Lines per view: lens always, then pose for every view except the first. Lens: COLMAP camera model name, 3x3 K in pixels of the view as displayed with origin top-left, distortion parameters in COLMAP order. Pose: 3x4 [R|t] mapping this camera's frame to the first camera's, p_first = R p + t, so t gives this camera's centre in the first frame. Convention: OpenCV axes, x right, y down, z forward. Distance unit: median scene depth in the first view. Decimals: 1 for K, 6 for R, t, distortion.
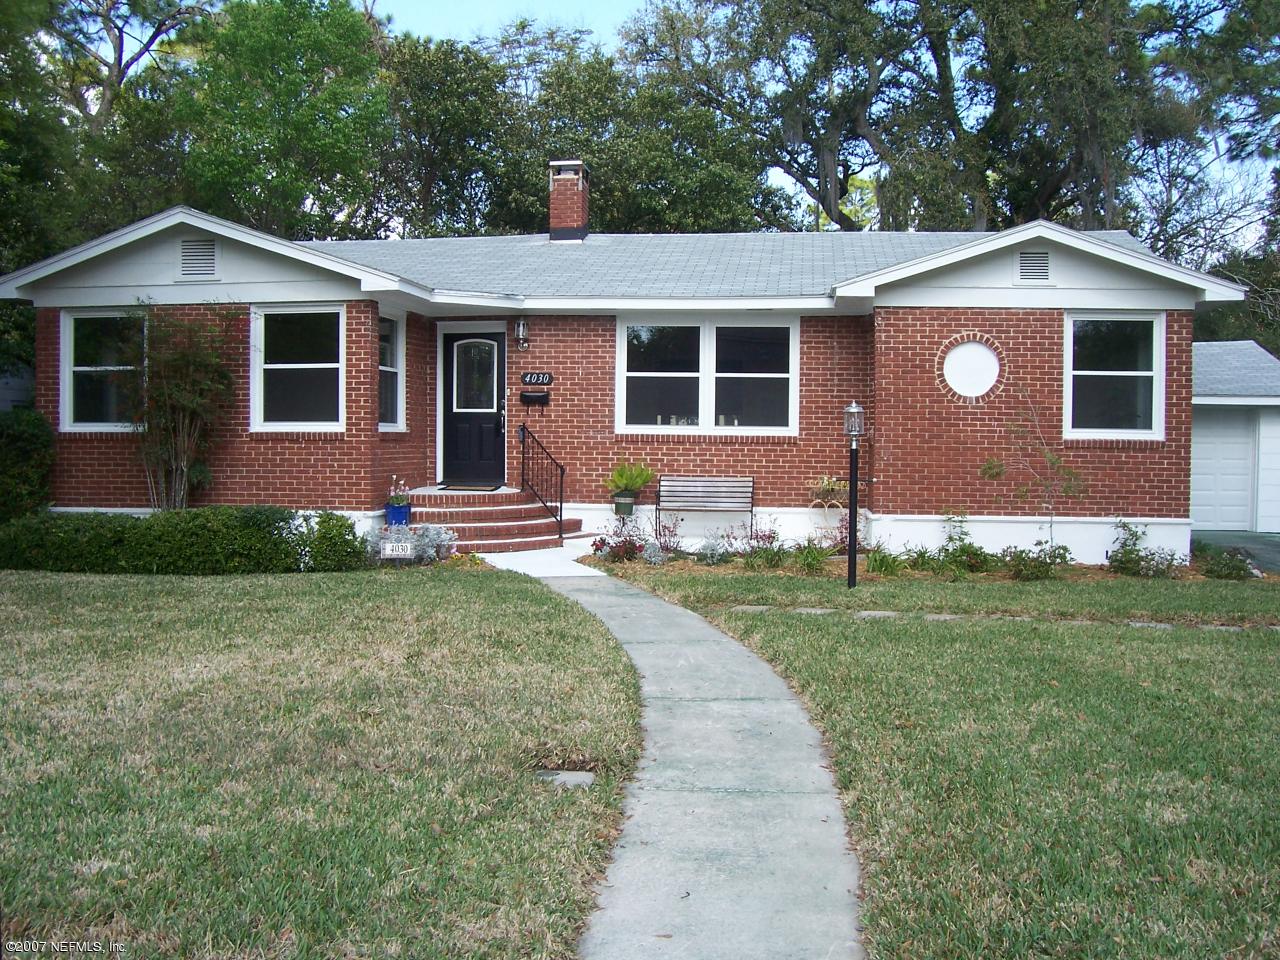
lens RADIAL K [[1313.2, 0, 640.0], [0, 1313.2, 480.0], [0, 0, 1]] dist [-0.193275, 0.197290]
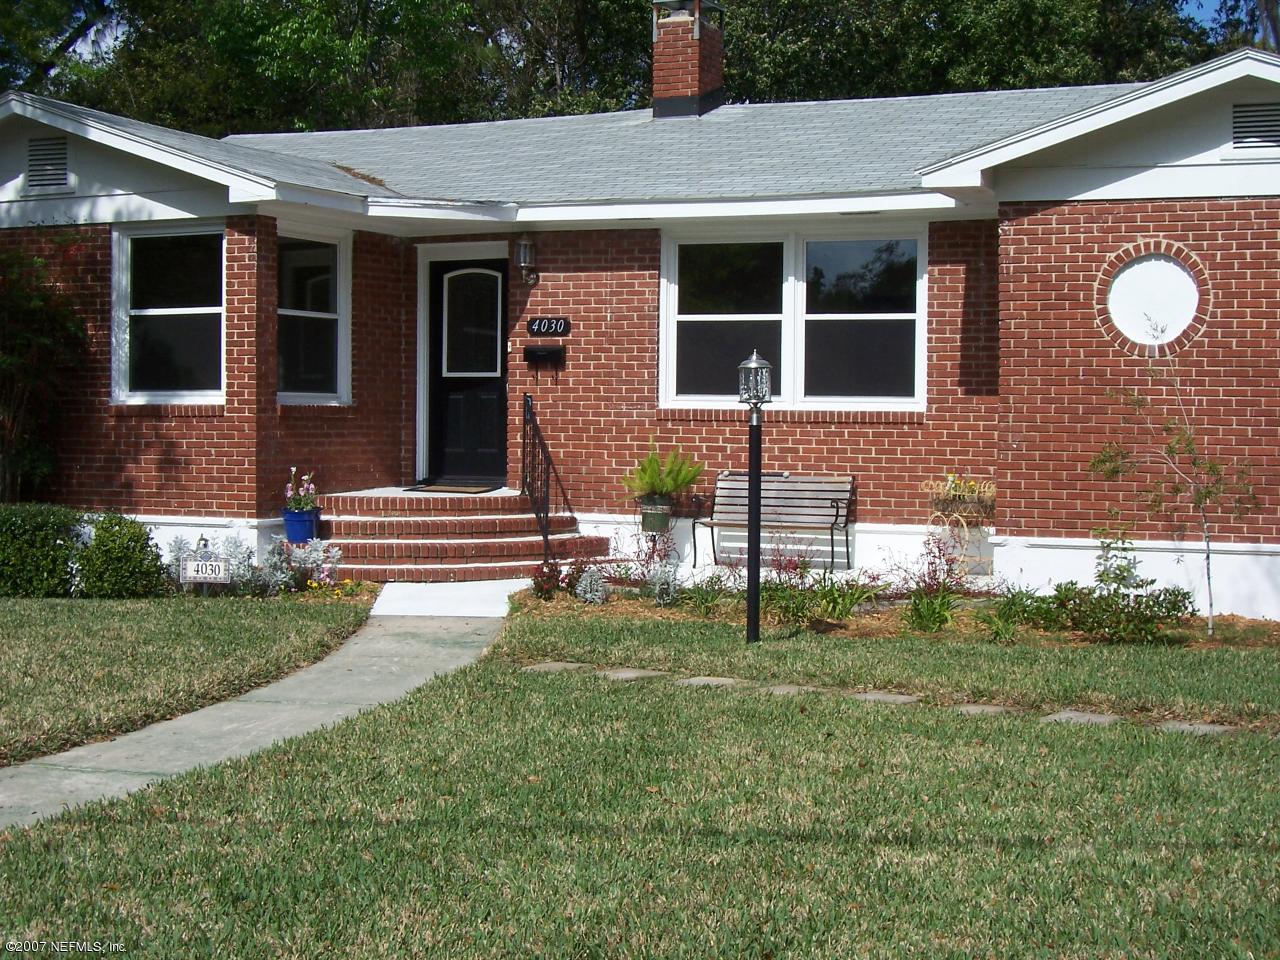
lens RADIAL K [[2044.1, 0, 640.0], [0, 2044.1, 480.0], [0, 0, 1]] dist [-0.124045, -0.005280]
pose [[0.955407, 0.009388, -0.295144, 0.281313], [-0.011174, 0.999928, -0.004364, 0.005293], [0.295081, 0.007467, 0.955443, 0.017730]]
